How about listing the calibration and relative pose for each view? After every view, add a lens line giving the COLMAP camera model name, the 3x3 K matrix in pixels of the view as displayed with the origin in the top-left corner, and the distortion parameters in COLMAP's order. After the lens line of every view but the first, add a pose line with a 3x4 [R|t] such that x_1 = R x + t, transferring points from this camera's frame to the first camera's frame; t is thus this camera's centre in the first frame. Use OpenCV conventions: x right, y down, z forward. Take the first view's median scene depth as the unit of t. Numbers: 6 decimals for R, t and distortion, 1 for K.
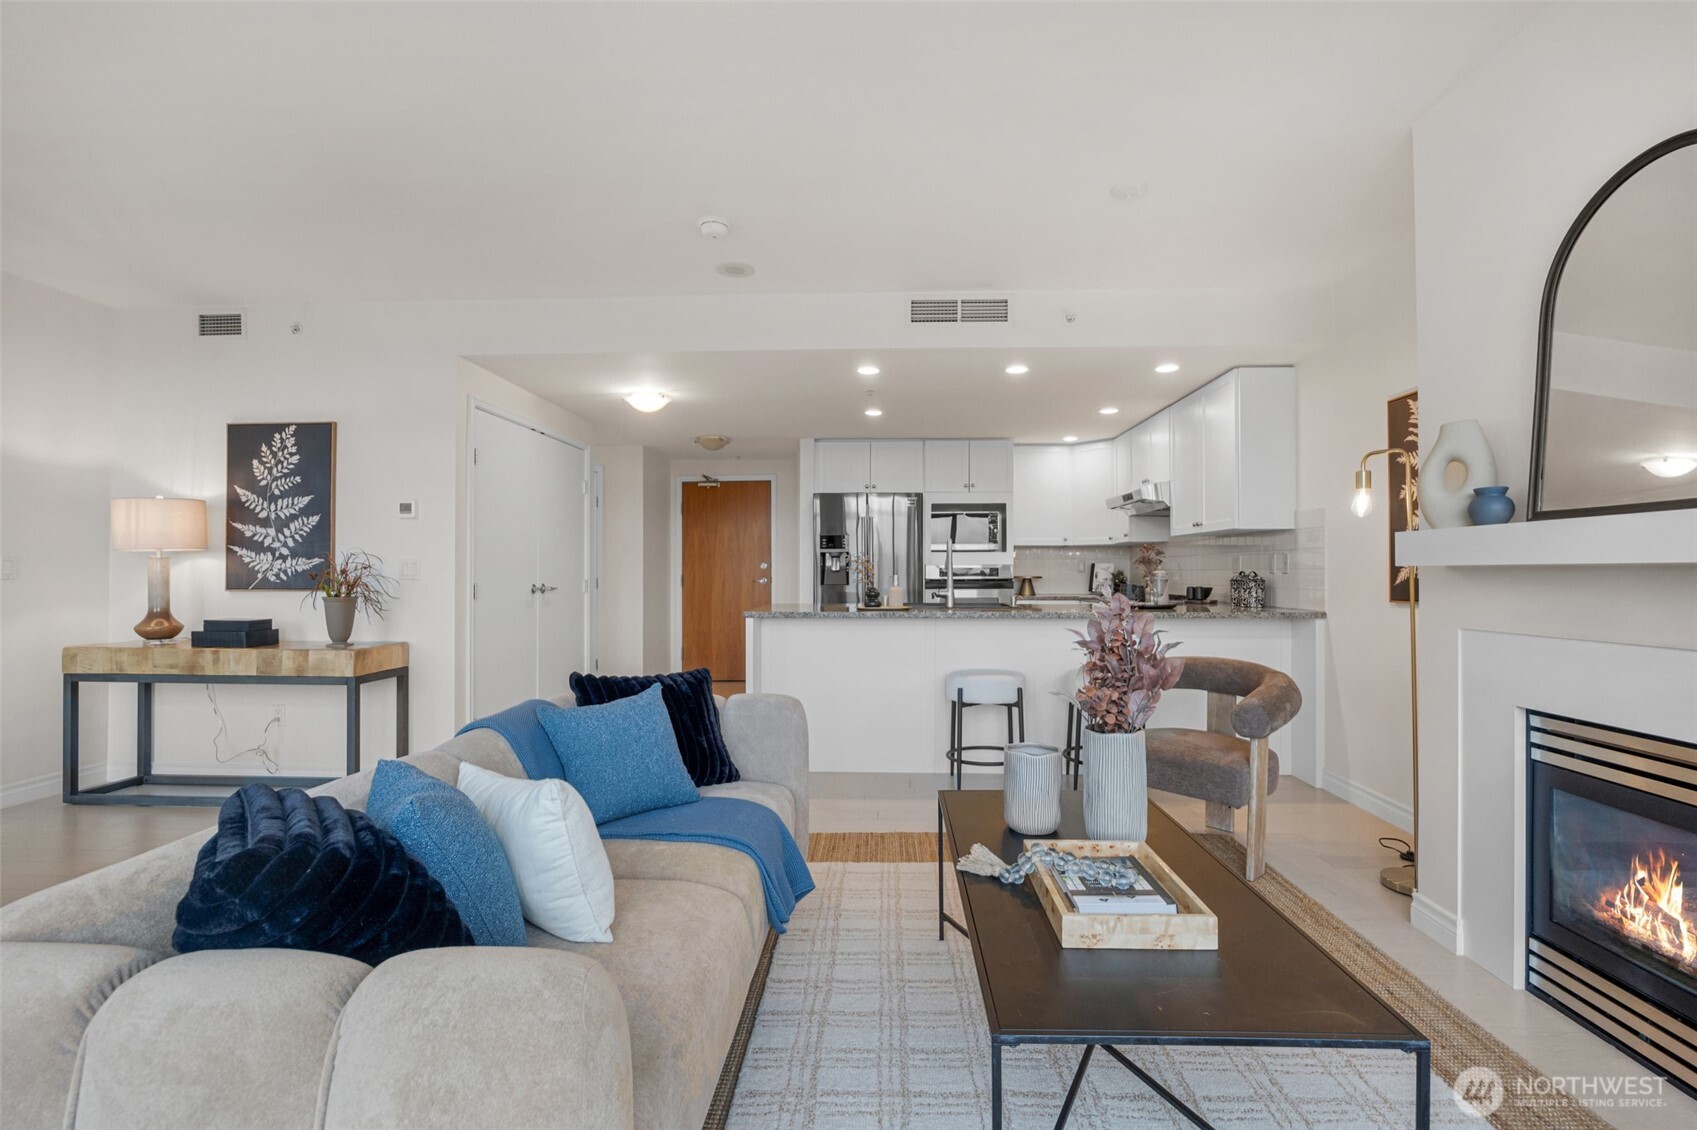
lens RADIAL K [[751.2, 0, 848.5], [0, 751.2, 565.0], [0, 0, 1]] dist [-0.009358, 0.000180]
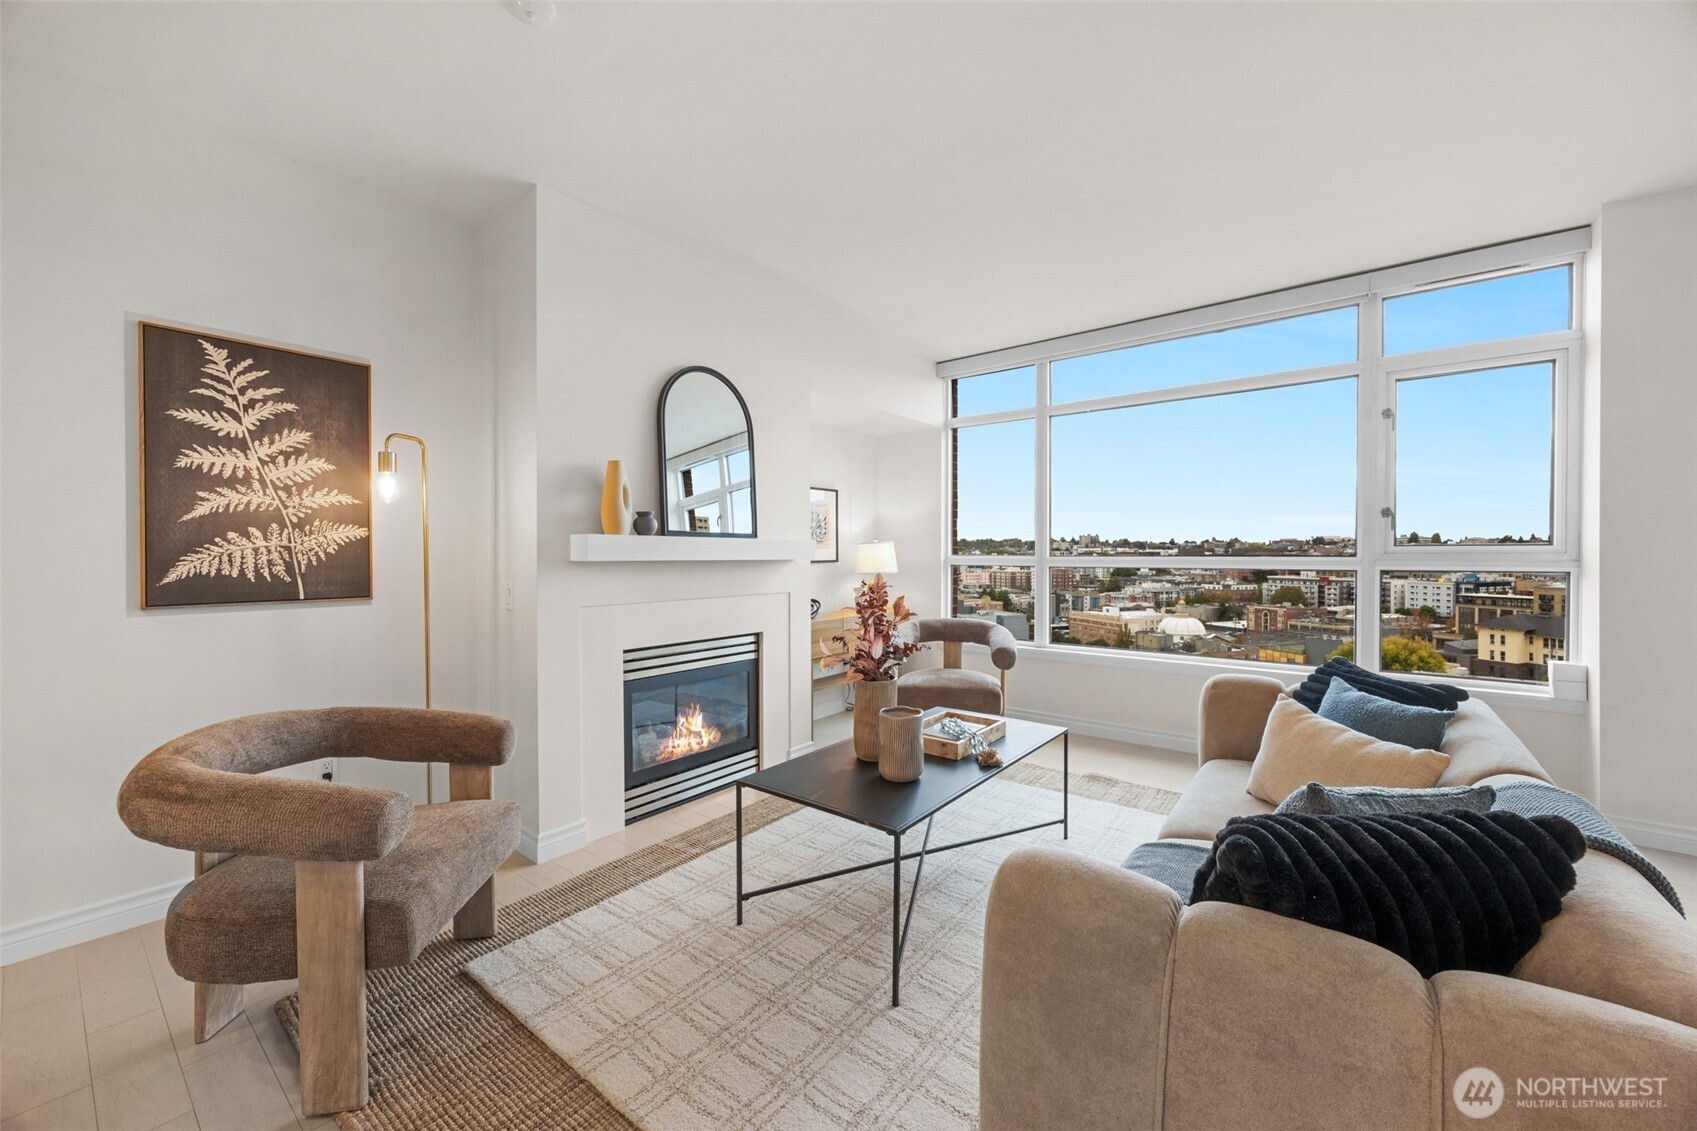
lens RADIAL K [[639.2, 0, 845.2], [0, 639.2, 556.8], [0, 0, 1]] dist [0.000675, 0.000228]
pose [[-0.814744, -0.000701, 0.579821, -0.133055], [-0.005546, 0.999963, -0.006584, 0.000208], [-0.579795, -0.008580, -0.814718, 0.923422]]
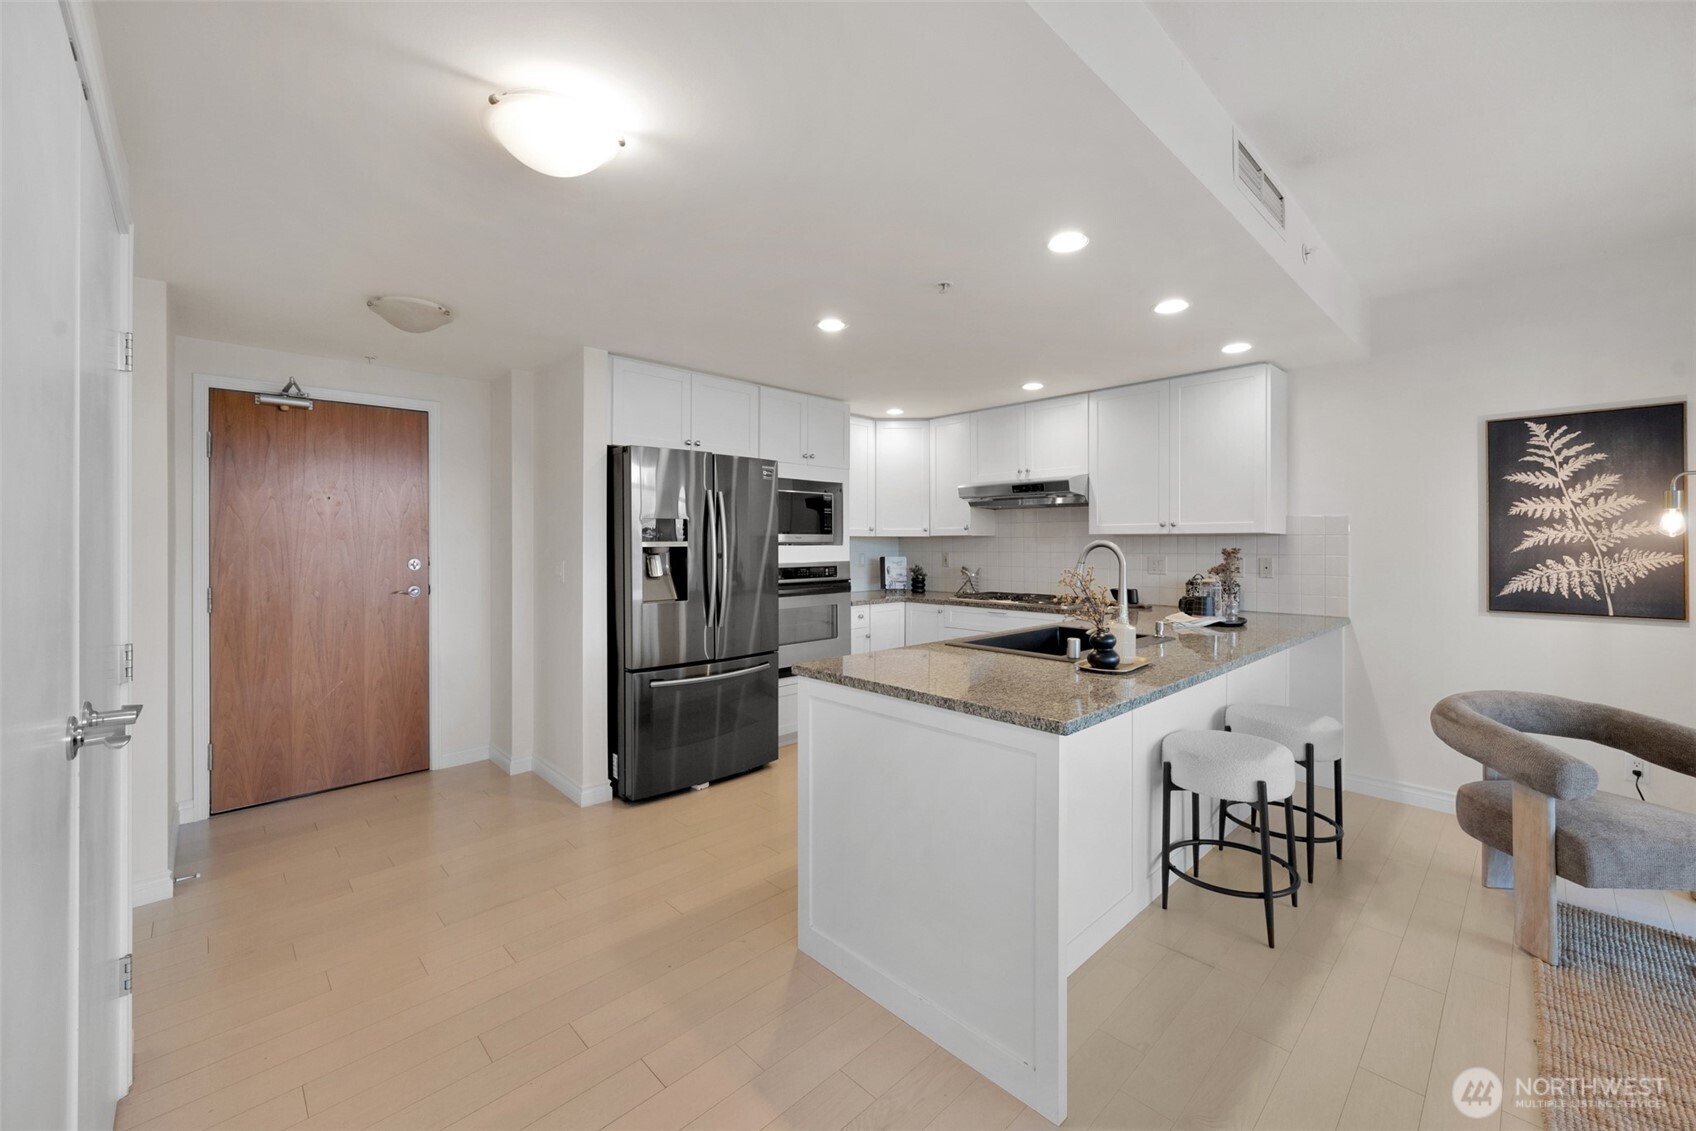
lens RADIAL K [[682.0, 0, 846.3], [0, 682.0, 544.7], [0, 0, 1]] dist [-0.001024, -0.000216]
pose [[0.690543, 0.001110, 0.723291, -0.496471], [-0.008148, 0.999947, 0.006245, -0.036665], [-0.723246, -0.010205, 0.690516, 0.827212]]
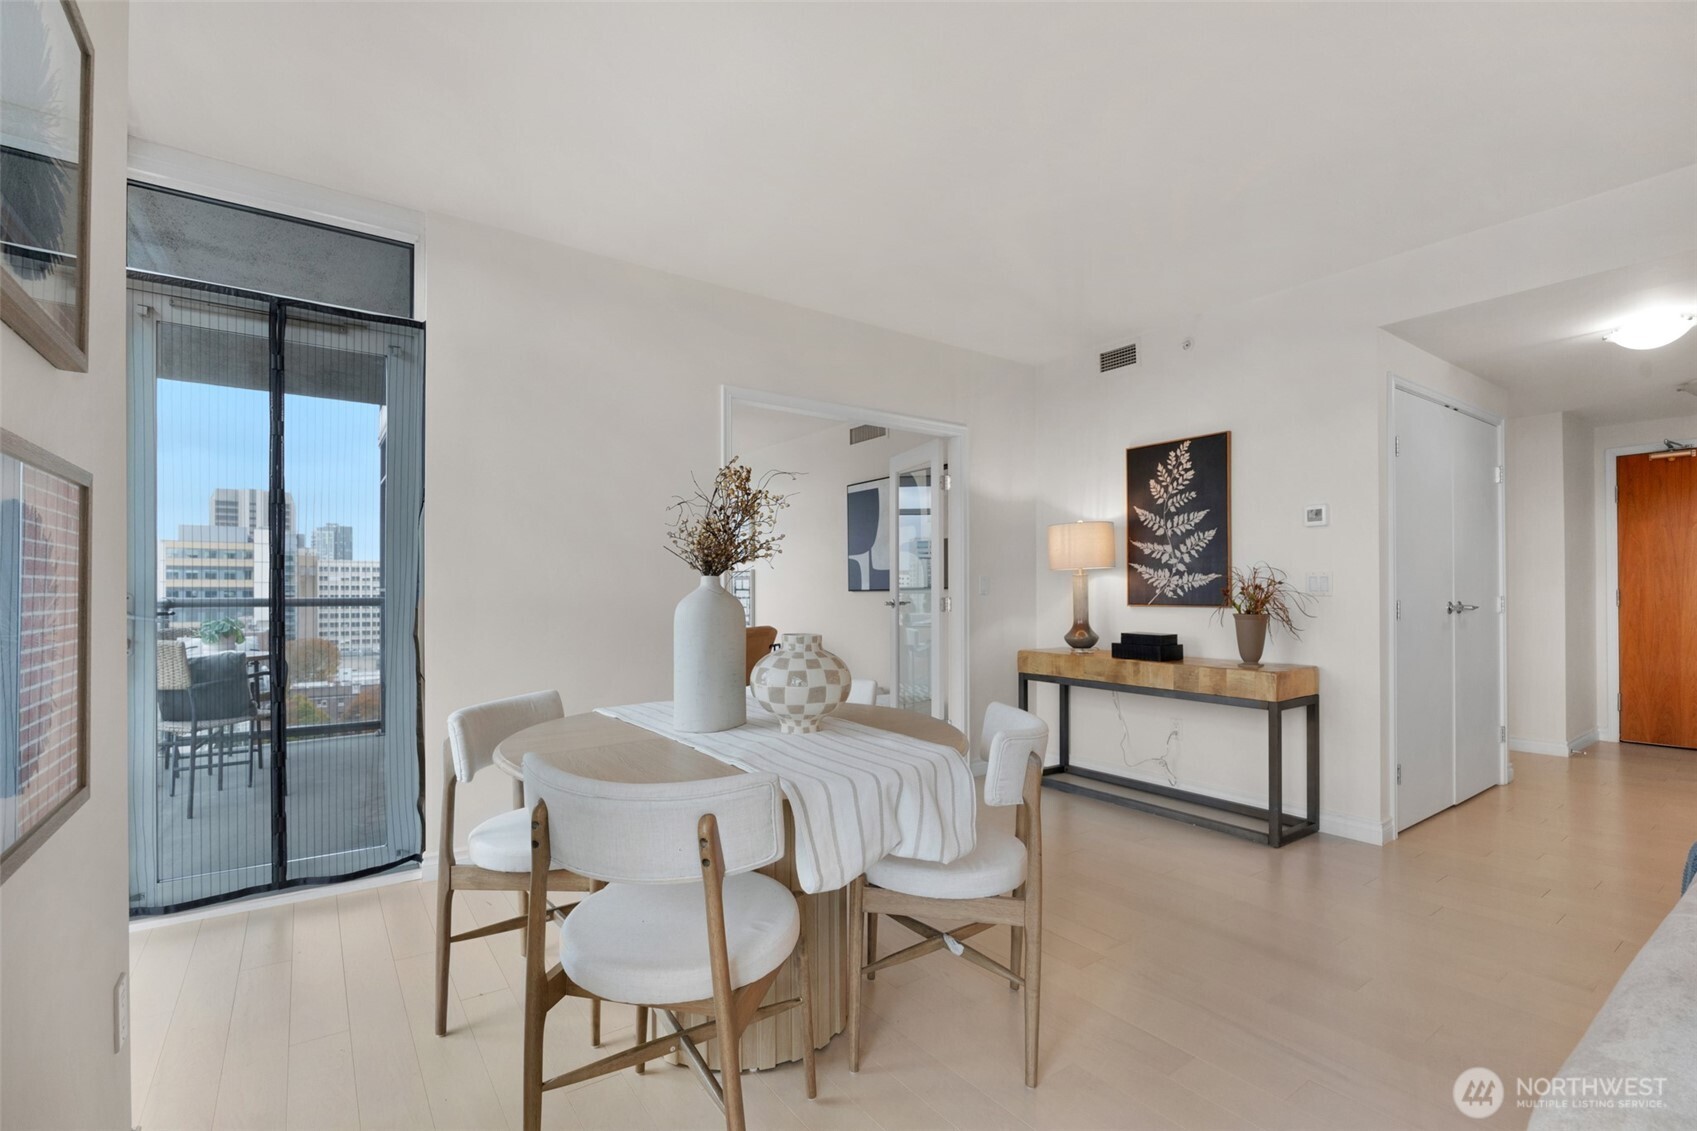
lens RADIAL K [[762.9, 0, 852.1], [0, 762.9, 586.8], [0, 0, 1]] dist [-0.013455, 0.000062]
pose [[0.620247, -0.005393, -0.784388, -0.224769], [0.012712, 0.999914, 0.003177, -0.000900], [0.784303, -0.011942, 0.620263, 0.015005]]
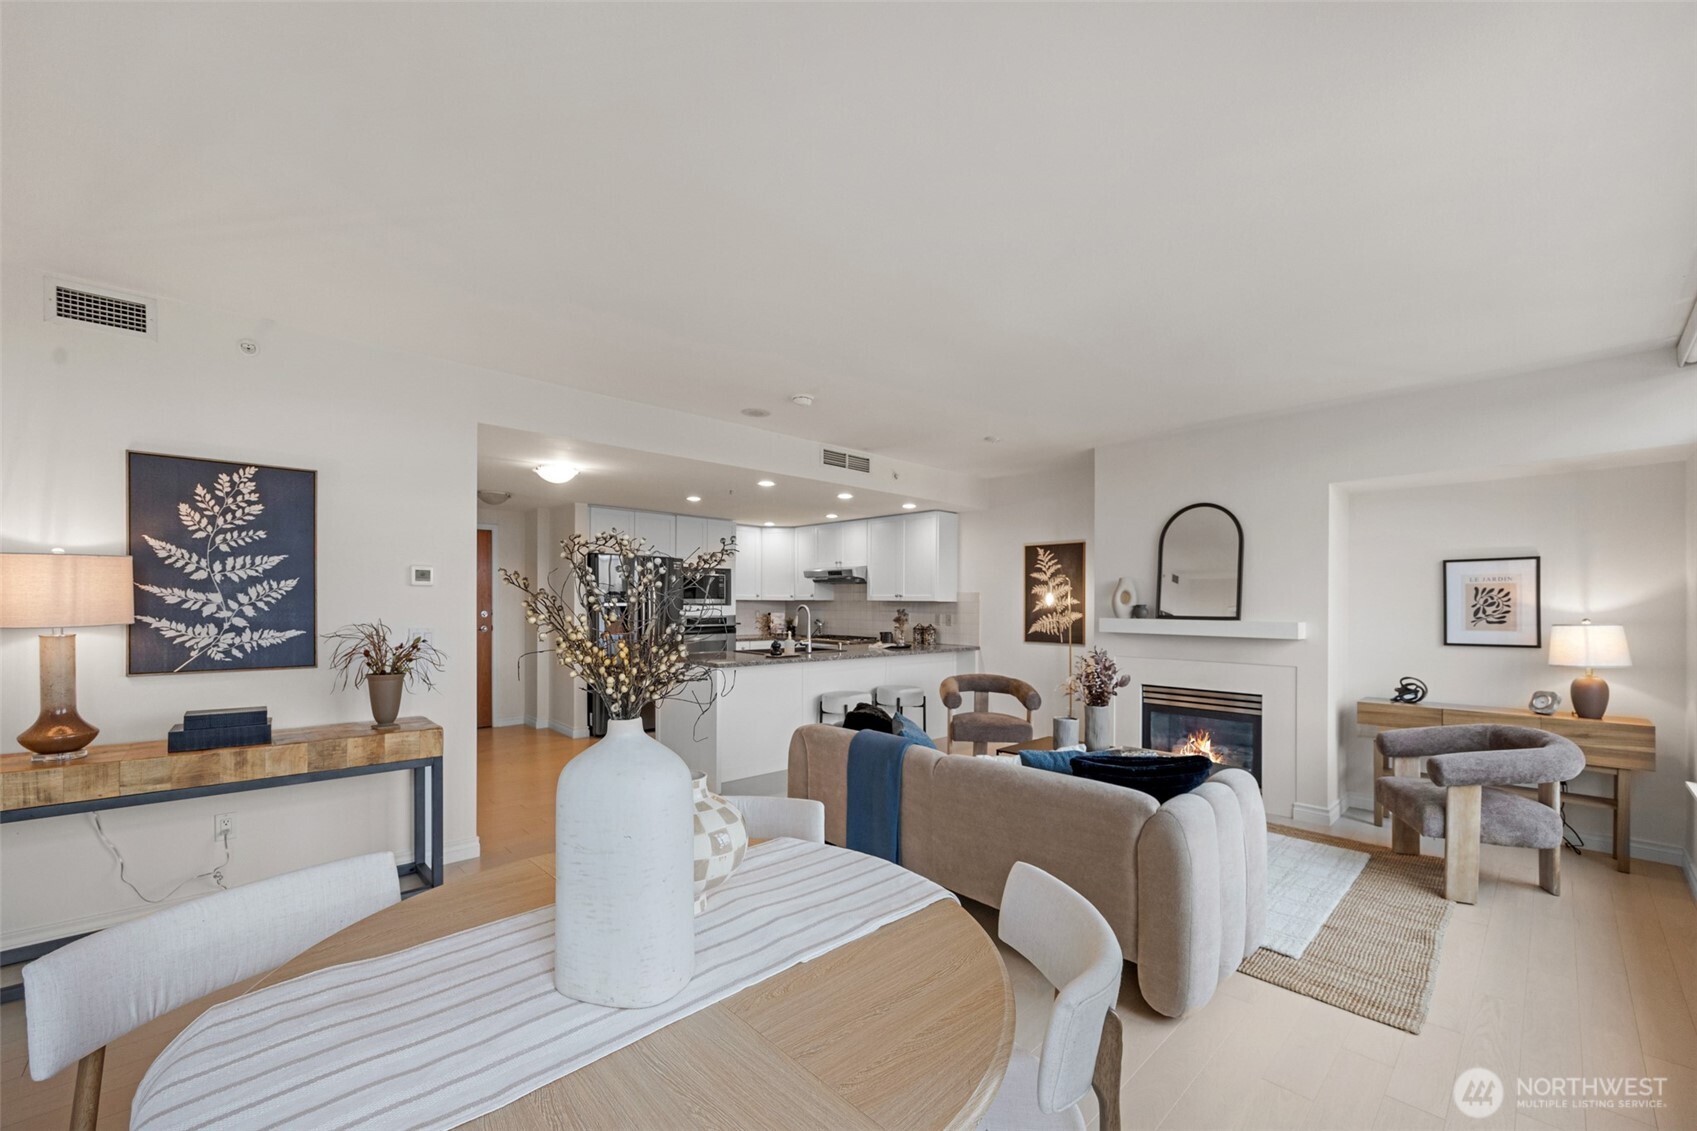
lens RADIAL K [[675.0, 0, 852.2], [0, 675.0, 608.3], [0, 0, 1]] dist [-0.000936, -0.000018]
pose [[0.698397, 0.000523, 0.715710, -0.812947], [-0.015159, 0.999786, 0.014062, -0.053597], [-0.715550, -0.020671, 0.698256, 0.016981]]
